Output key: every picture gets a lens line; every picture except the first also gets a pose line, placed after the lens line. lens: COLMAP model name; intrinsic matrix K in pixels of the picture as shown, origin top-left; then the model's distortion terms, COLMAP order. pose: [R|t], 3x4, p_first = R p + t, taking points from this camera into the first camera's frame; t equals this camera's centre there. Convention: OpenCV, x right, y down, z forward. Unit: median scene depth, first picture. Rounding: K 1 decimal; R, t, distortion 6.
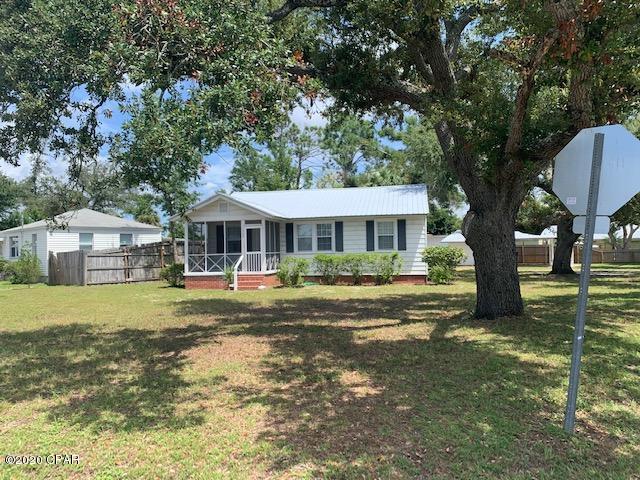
lens RADIAL K [[489.4, 0, 320.0], [0, 489.4, 240.0], [0, 0, 1]] dist [0.009021, -0.000341]
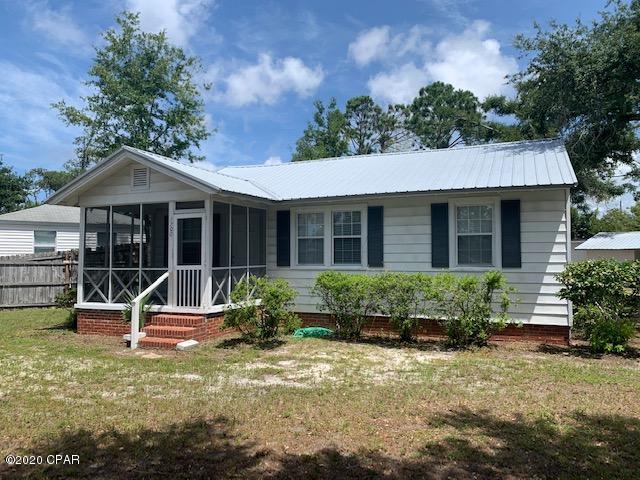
lens RADIAL K [[489.4, 0, 320.0], [0, 489.4, 240.0], [0, 0, 1]] dist [0.009021, -0.000341]
pose [[0.977593, 0.008434, -0.210336, 0.089851], [-0.010221, 0.999920, -0.007411, 0.000600], [0.210257, 0.009395, 0.977601, 0.518268]]
